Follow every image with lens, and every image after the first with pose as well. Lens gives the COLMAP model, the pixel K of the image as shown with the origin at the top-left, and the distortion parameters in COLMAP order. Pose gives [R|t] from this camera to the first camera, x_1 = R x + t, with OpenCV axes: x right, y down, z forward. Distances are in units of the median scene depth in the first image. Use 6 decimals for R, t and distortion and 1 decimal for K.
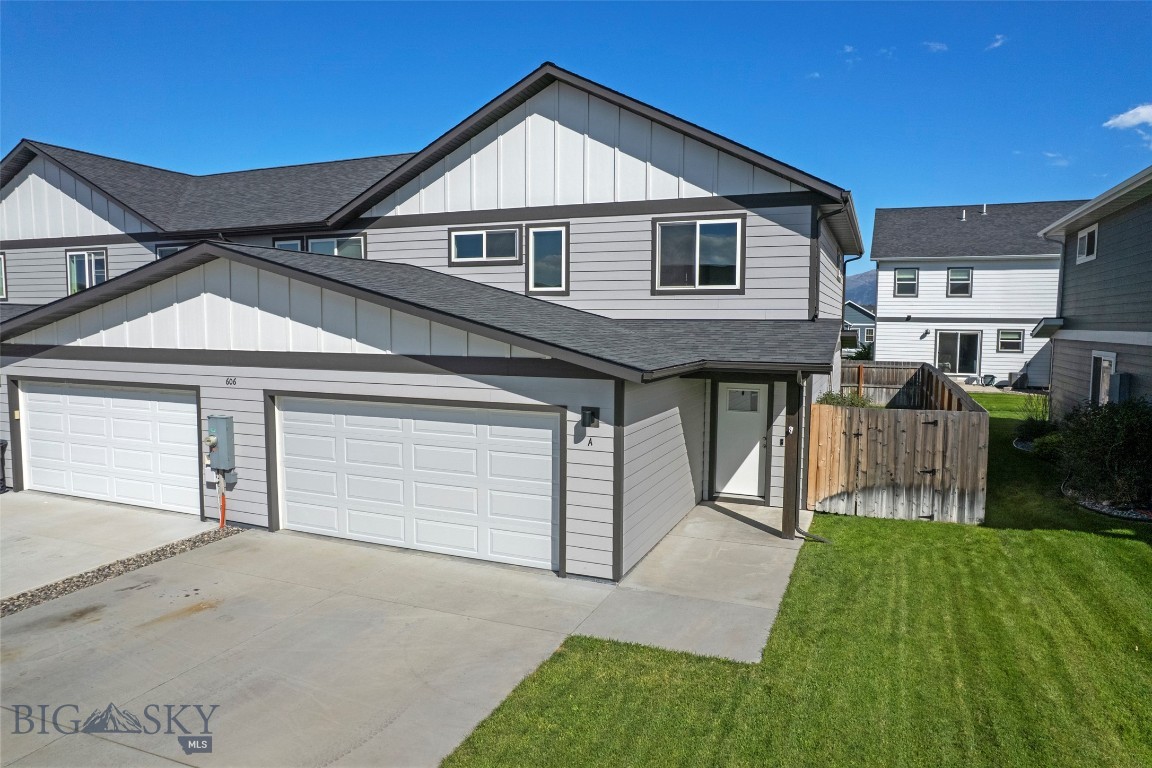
lens RADIAL K [[740.8, 0, 577.7], [0, 740.8, 385.8], [0, 0, 1]] dist [-0.076825, 0.063980]
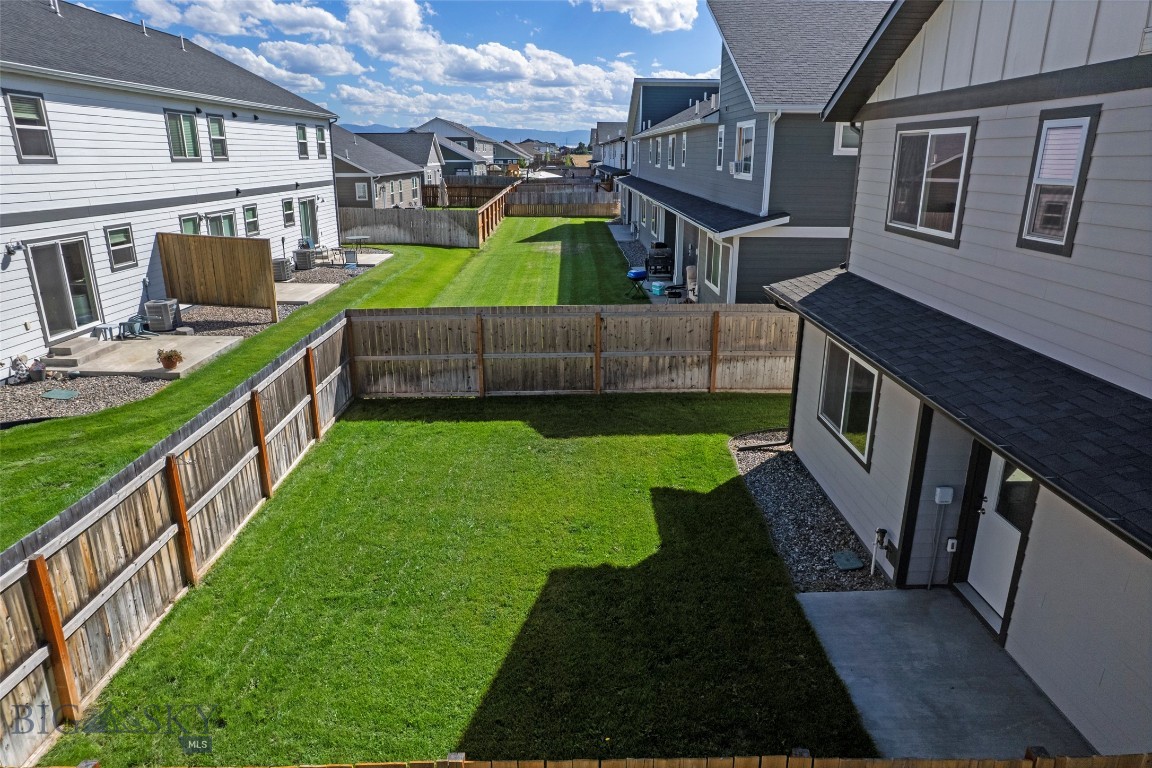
lens RADIAL K [[740.8, 0, 584.1], [0, 740.8, 380.6], [0, 0, 1]] dist [-0.076825, 0.063980]
pose [[-0.401094, -0.274609, 0.873907, -0.091399], [0.073763, 0.941228, 0.329618, -0.303257], [-0.913062, 0.196670, -0.357265, 2.268804]]
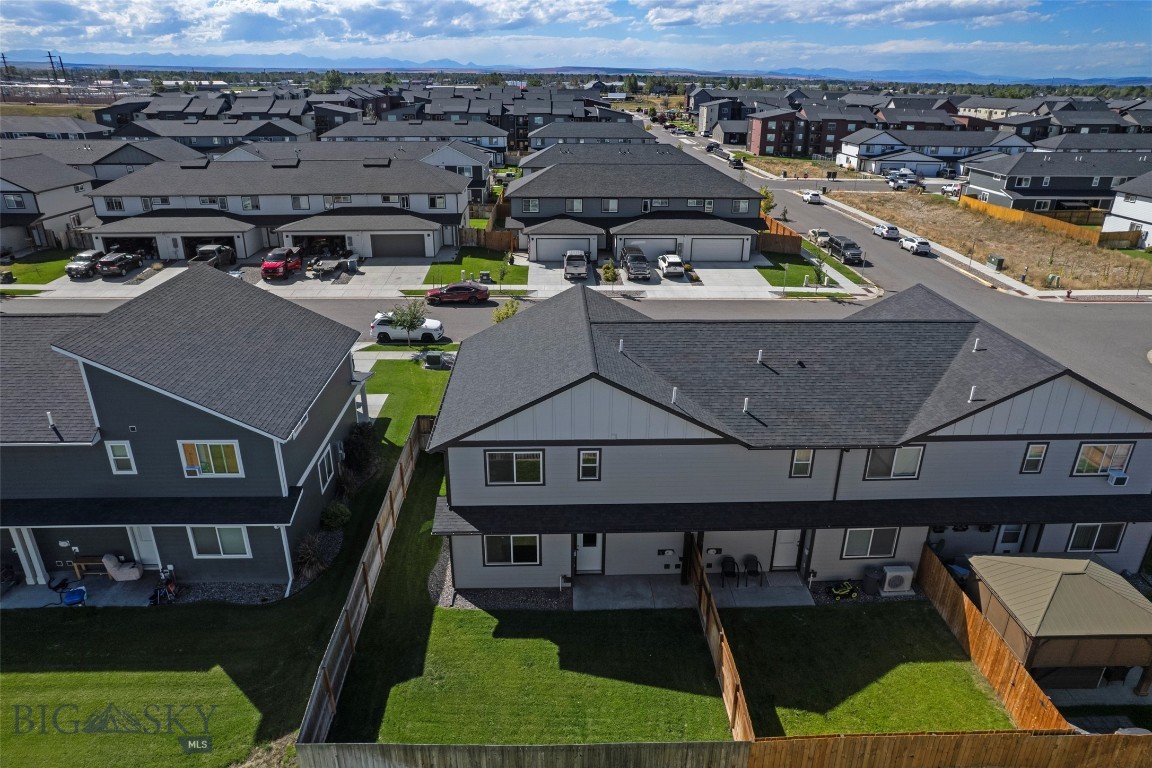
lens RADIAL K [[740.8, 0, 575.8], [0, 740.8, 381.8], [0, 0, 1]] dist [-0.076825, 0.063980]
pose [[-0.911300, 0.150577, -0.383221, 0.977330], [-0.046070, 0.887597, 0.458312, -1.297784], [0.409157, 0.435315, -0.801930, 3.176394]]
